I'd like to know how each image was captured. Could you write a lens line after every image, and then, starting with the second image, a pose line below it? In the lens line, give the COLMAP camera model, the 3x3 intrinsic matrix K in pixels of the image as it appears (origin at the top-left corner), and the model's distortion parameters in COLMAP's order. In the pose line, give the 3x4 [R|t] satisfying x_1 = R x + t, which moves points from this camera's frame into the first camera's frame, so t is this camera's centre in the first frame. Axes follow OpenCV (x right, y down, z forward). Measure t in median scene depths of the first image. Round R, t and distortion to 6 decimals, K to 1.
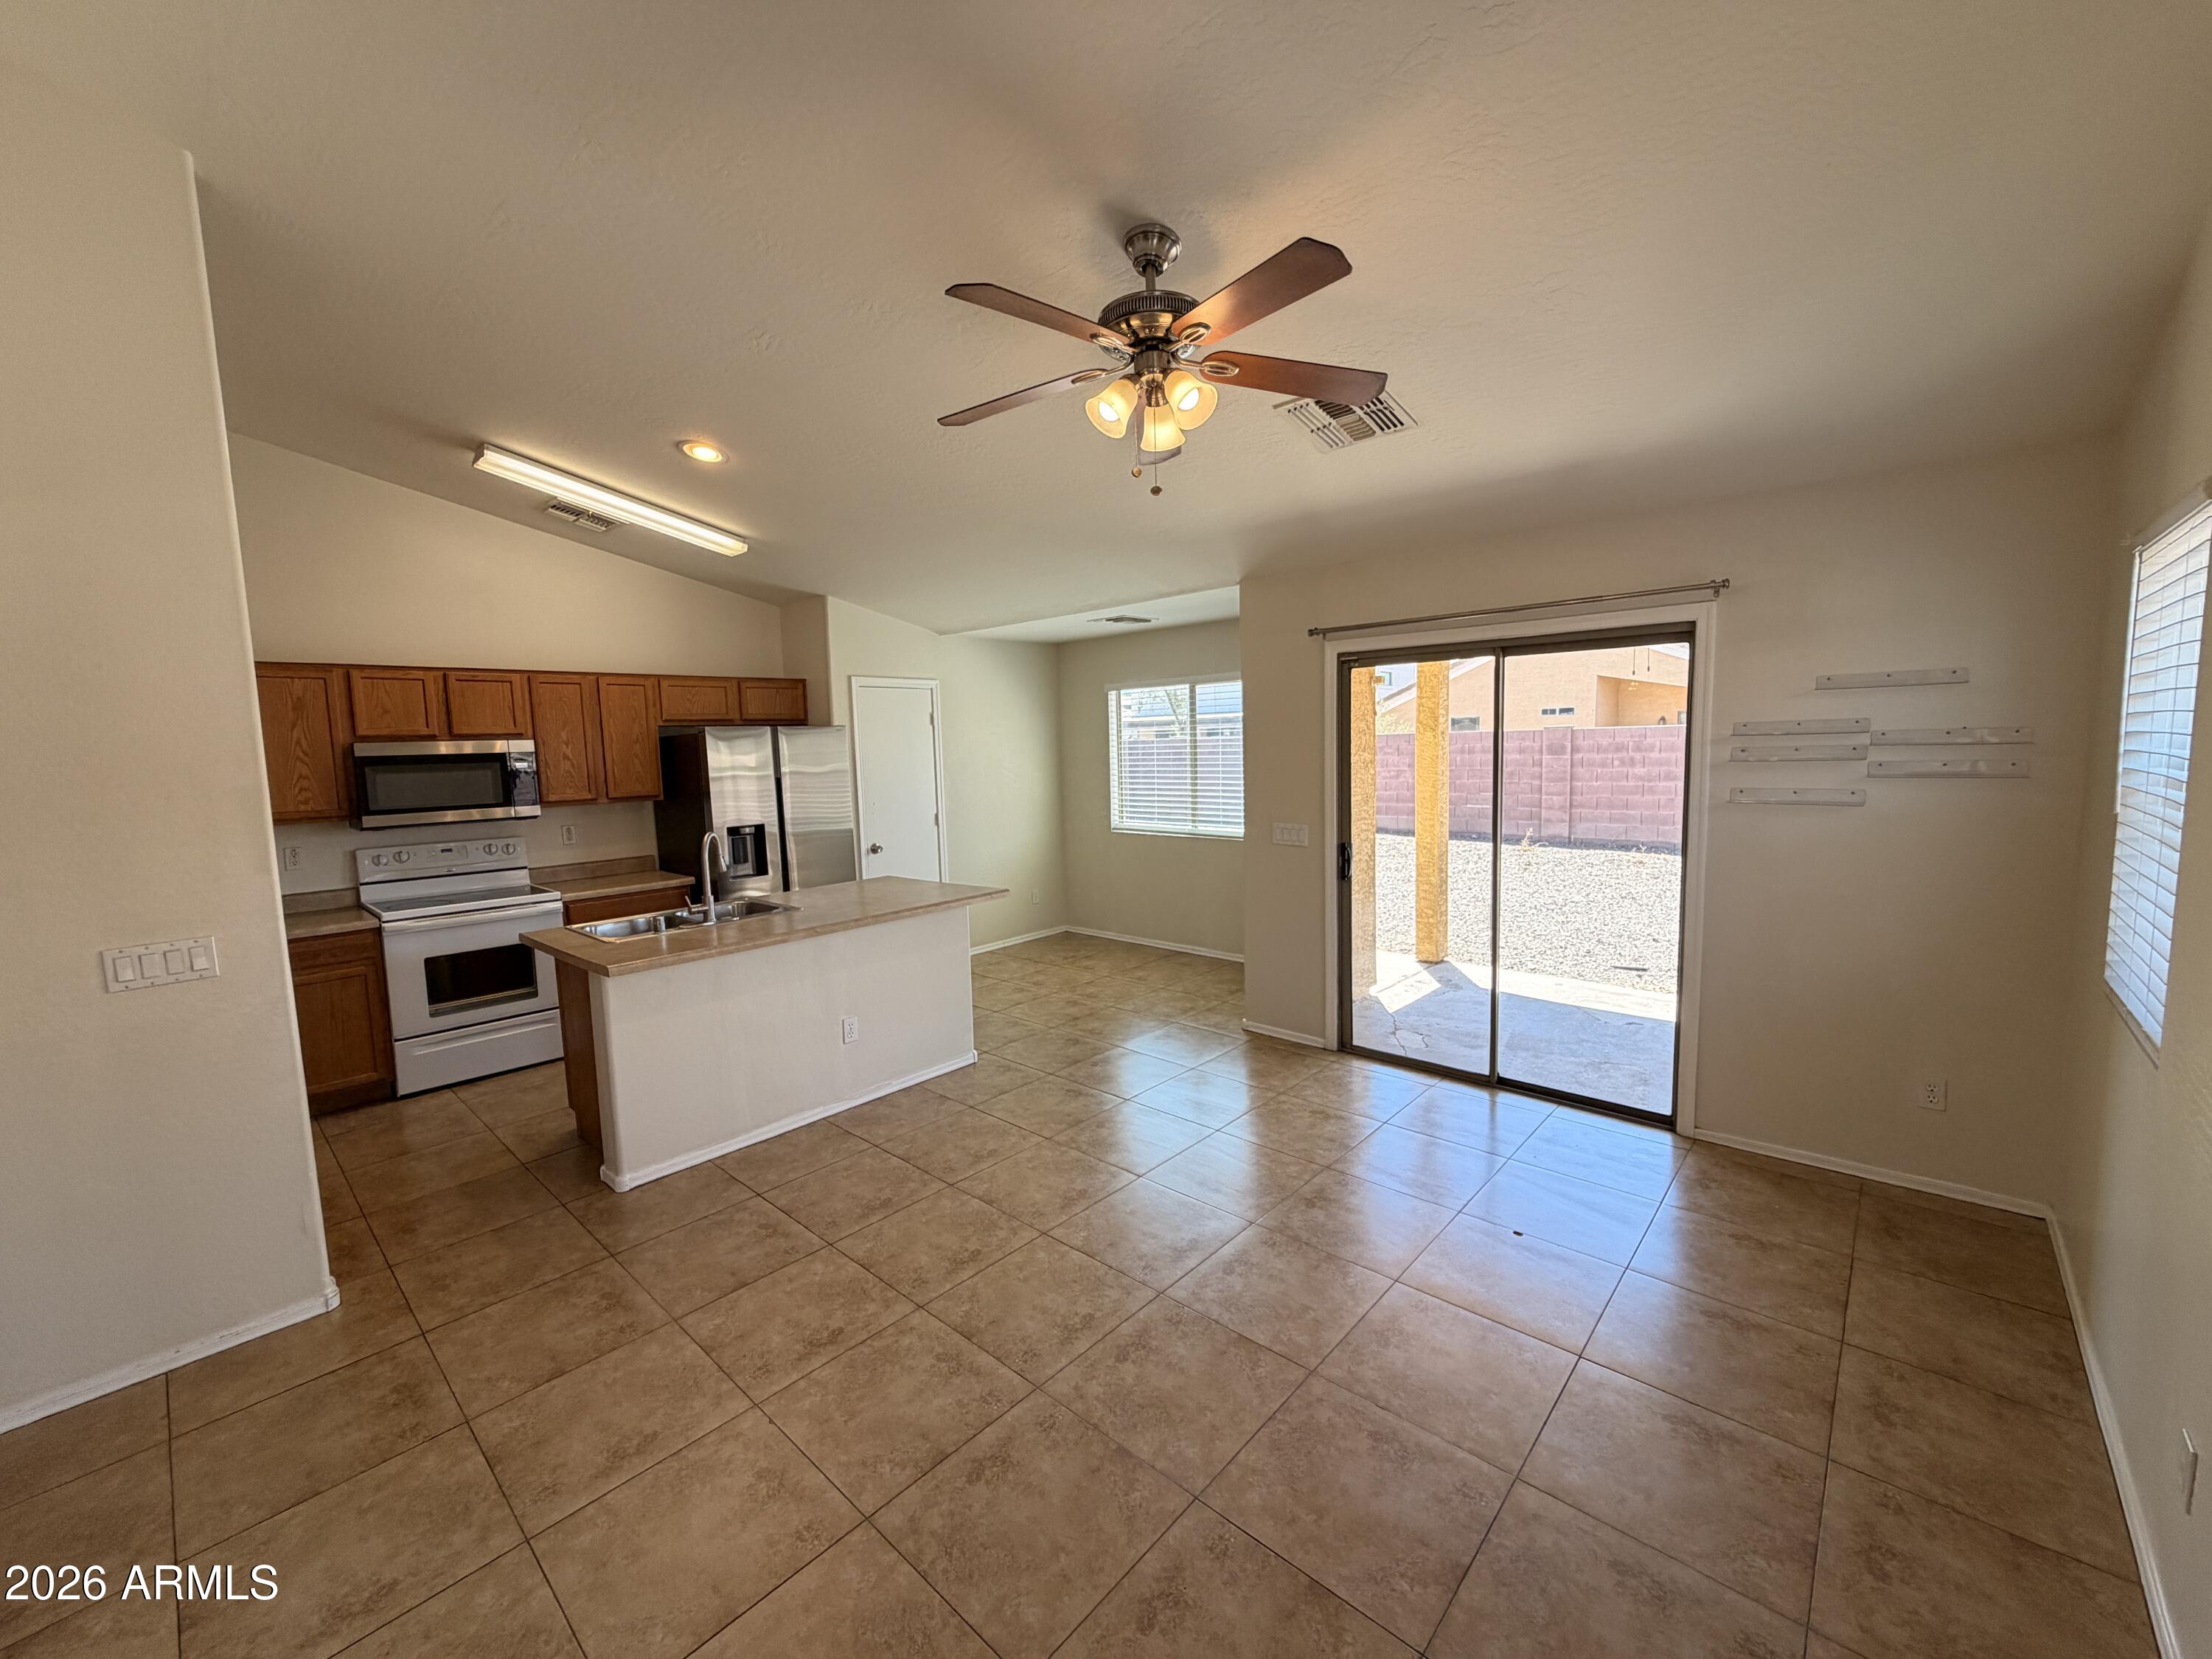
lens RADIAL K [[884.1, 0, 1103.4], [0, 884.1, 834.0], [0, 0, 1]] dist [0.000427, 0.000094]
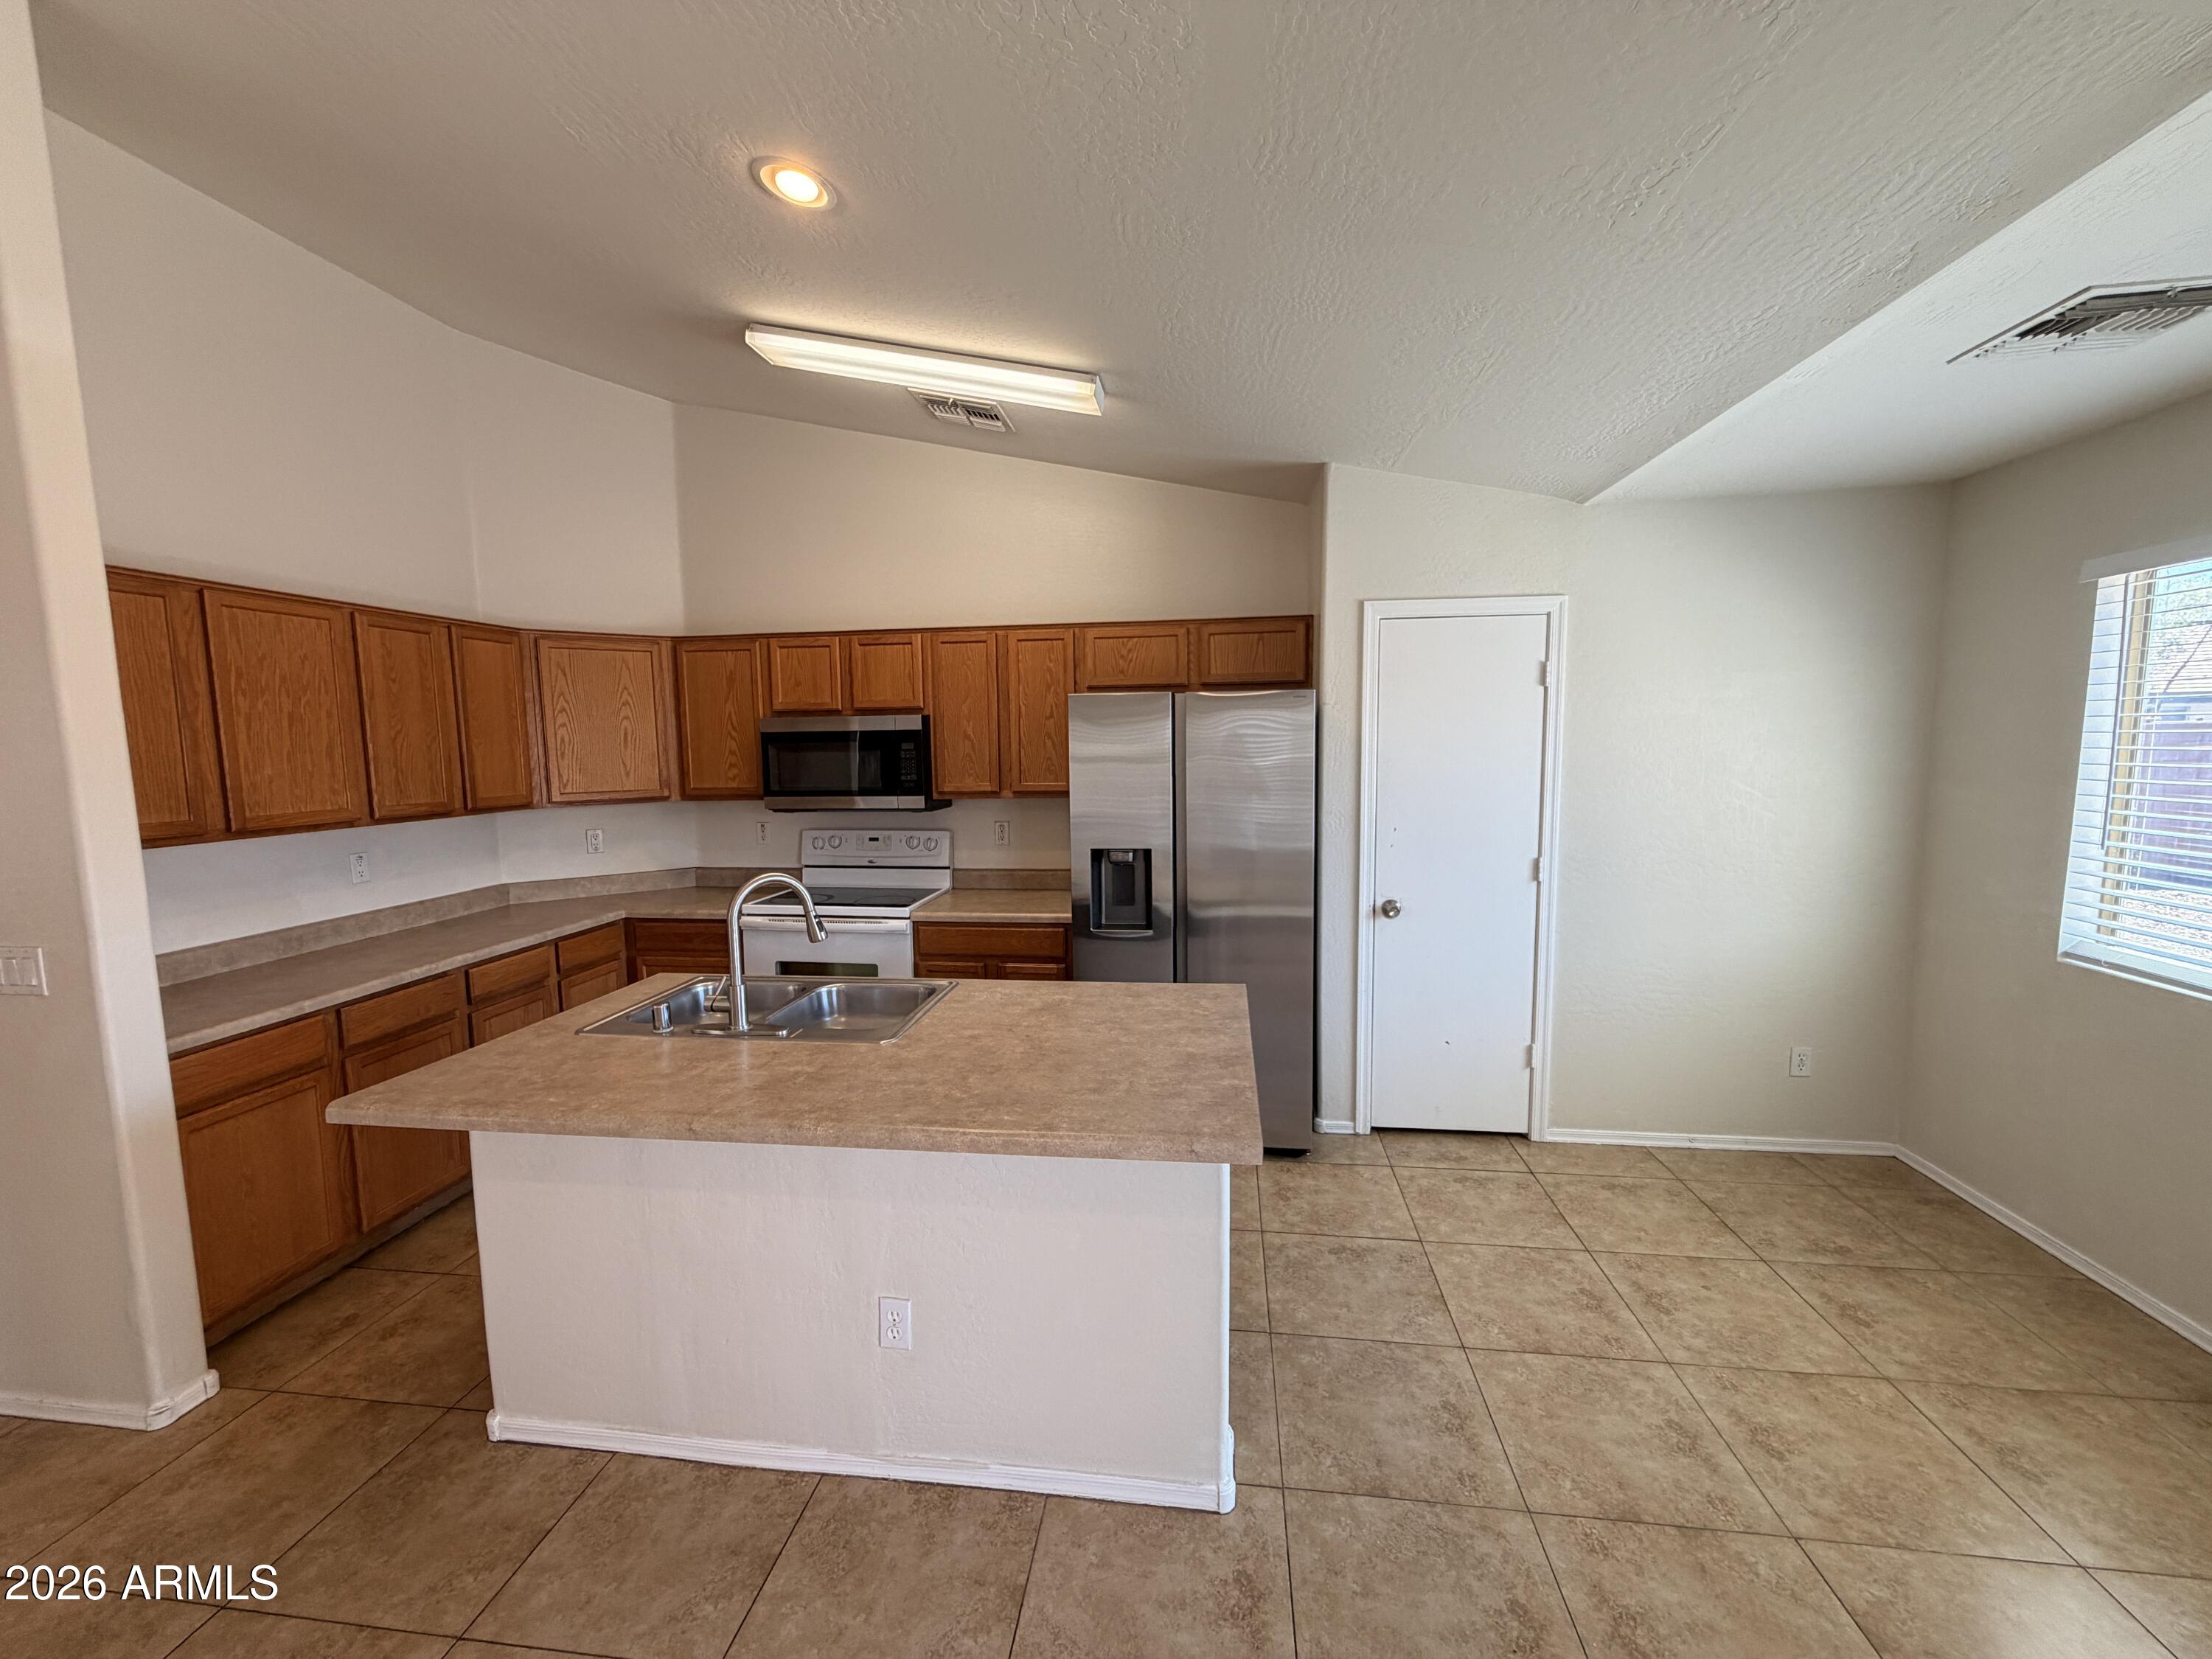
lens RADIAL K [[863.9, 0, 1105.6], [0, 863.9, 836.4], [0, 0, 1]] dist [-0.000992, 0.000071]
pose [[0.569548, 0.101584, -0.815657, 0.126687], [-0.091401, 0.994007, 0.059974, -0.069561], [0.816861, 0.040394, 0.575419, 0.817502]]
